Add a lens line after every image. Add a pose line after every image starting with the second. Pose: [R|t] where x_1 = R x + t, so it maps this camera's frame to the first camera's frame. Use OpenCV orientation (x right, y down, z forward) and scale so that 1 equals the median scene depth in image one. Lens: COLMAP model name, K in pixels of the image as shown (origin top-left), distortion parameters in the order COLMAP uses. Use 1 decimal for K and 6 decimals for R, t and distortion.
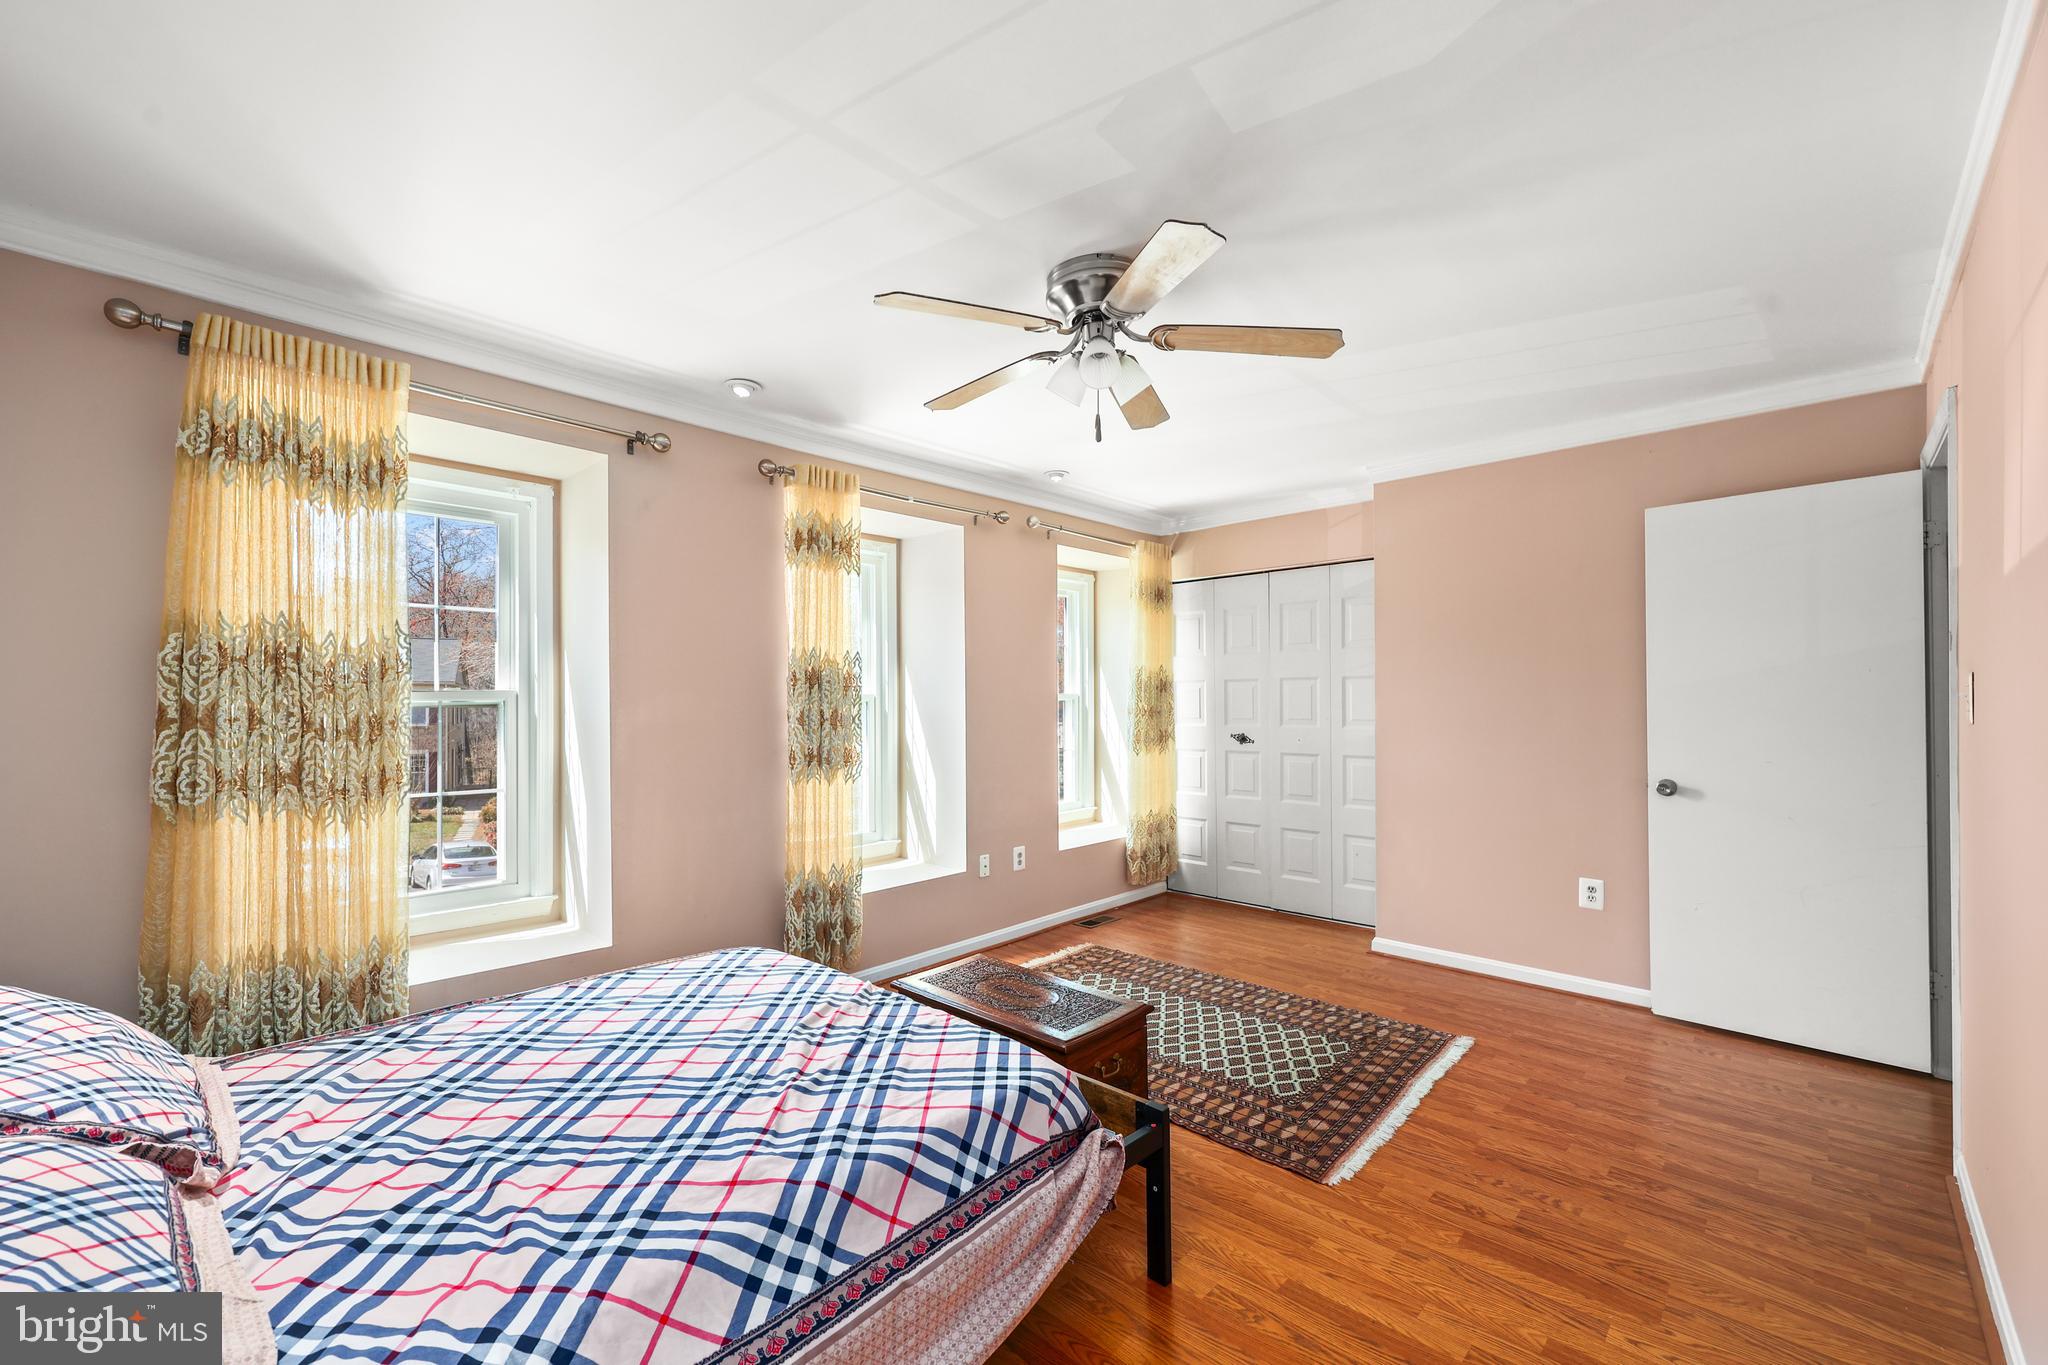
lens RADIAL K [[855.3, 0, 1021.6], [0, 855.3, 693.6], [0, 0, 1]] dist [0.001062, -0.000022]
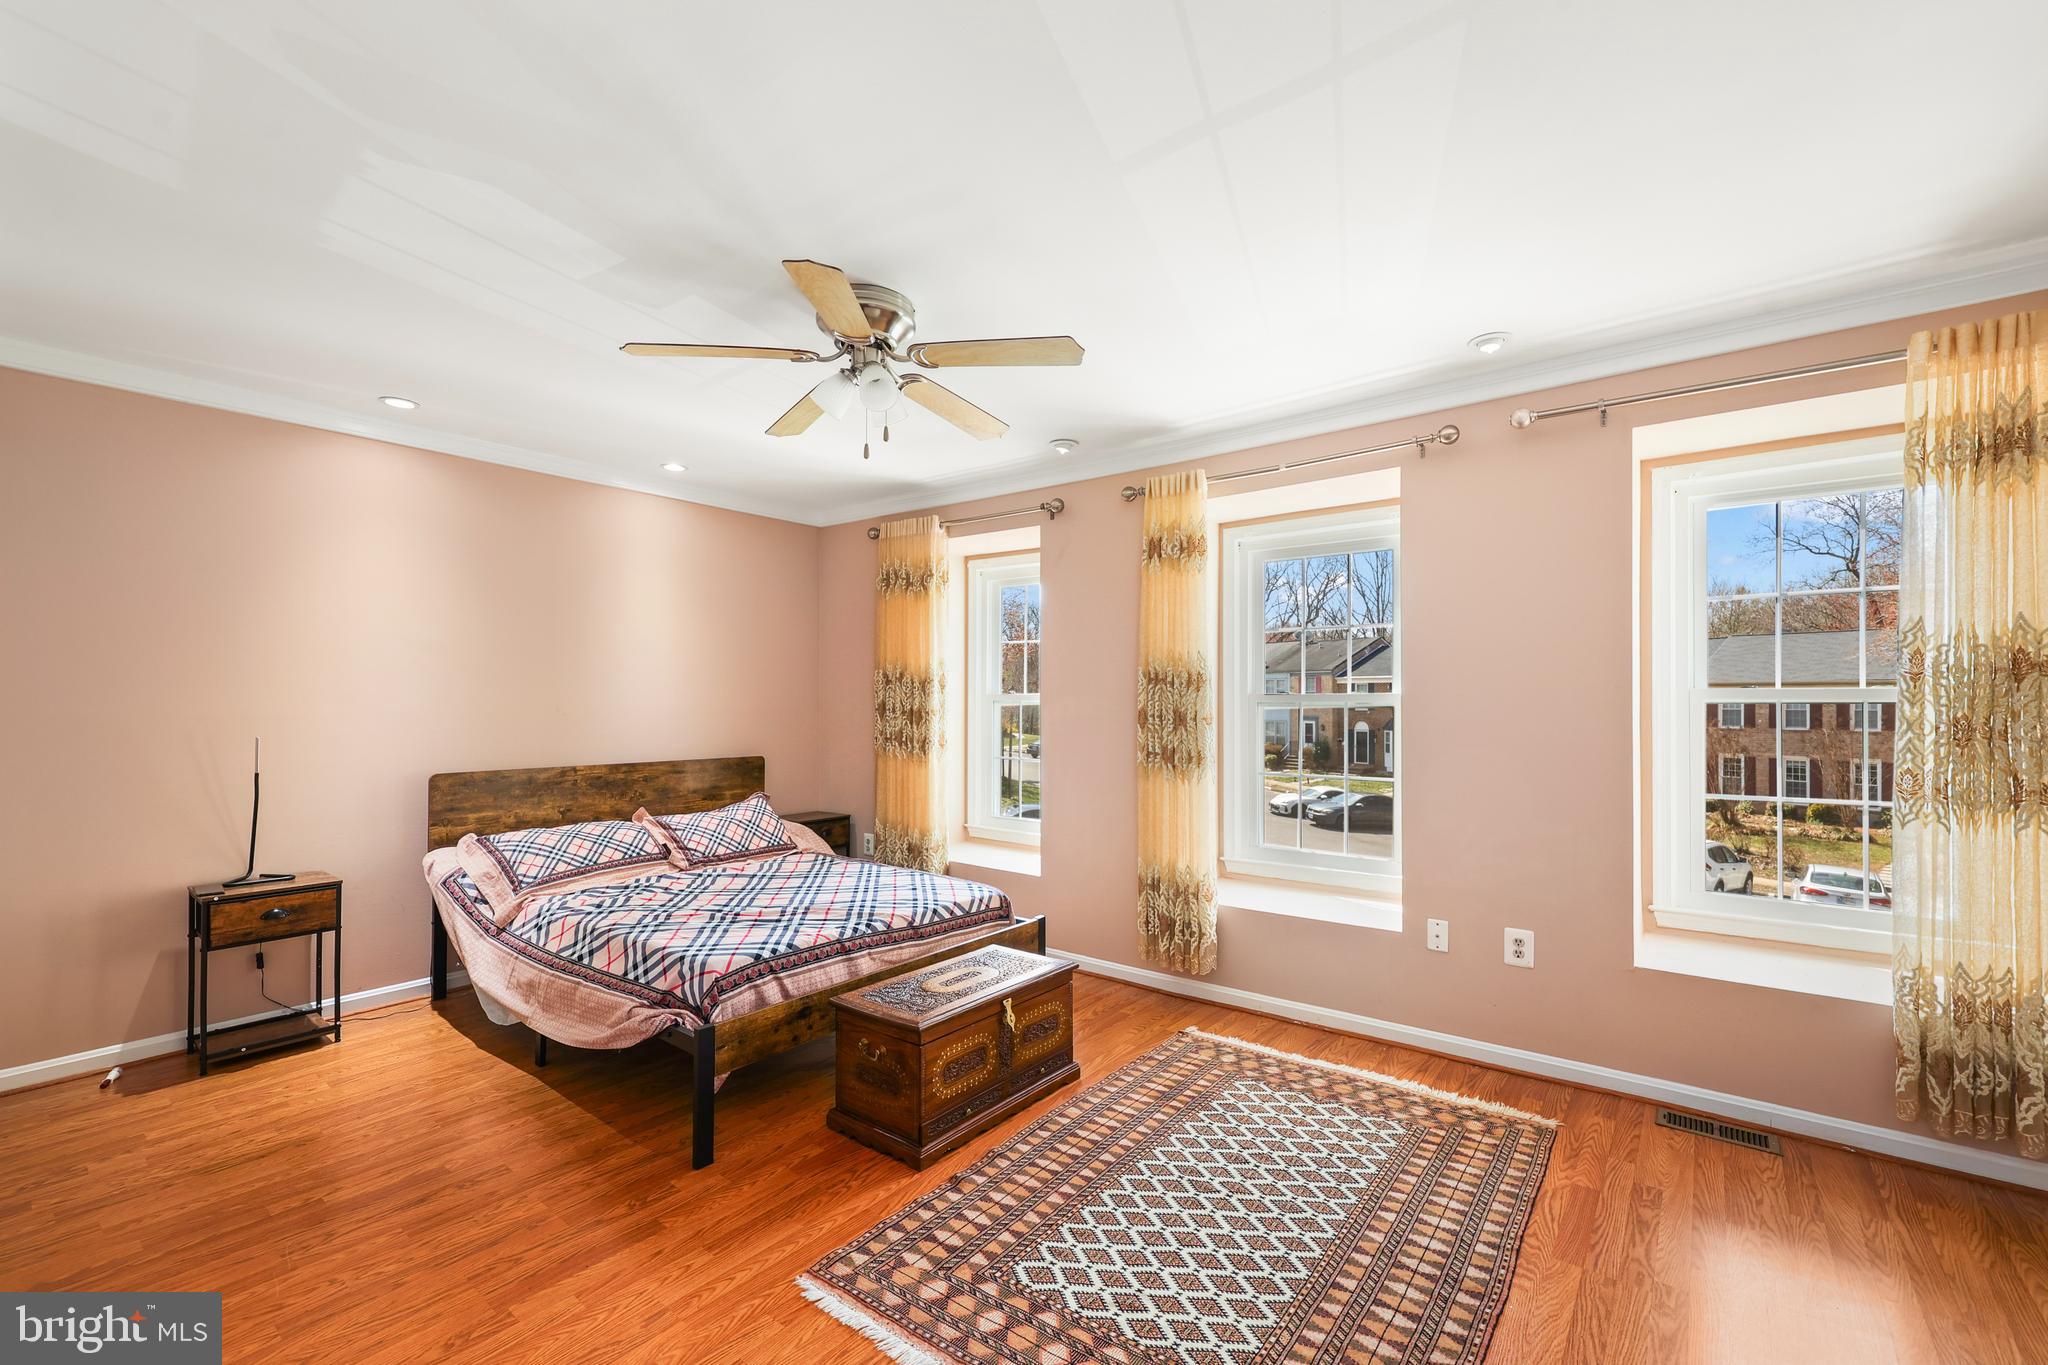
lens RADIAL K [[855.3, 0, 1022.1], [0, 855.3, 694.9], [0, 0, 1]] dist [0.001062, -0.000022]
pose [[0.074848, -0.006444, -0.997174, 0.807035], [0.007439, 0.999955, -0.005904, 0.005385], [0.997167, -0.006976, 0.074893, 0.768807]]
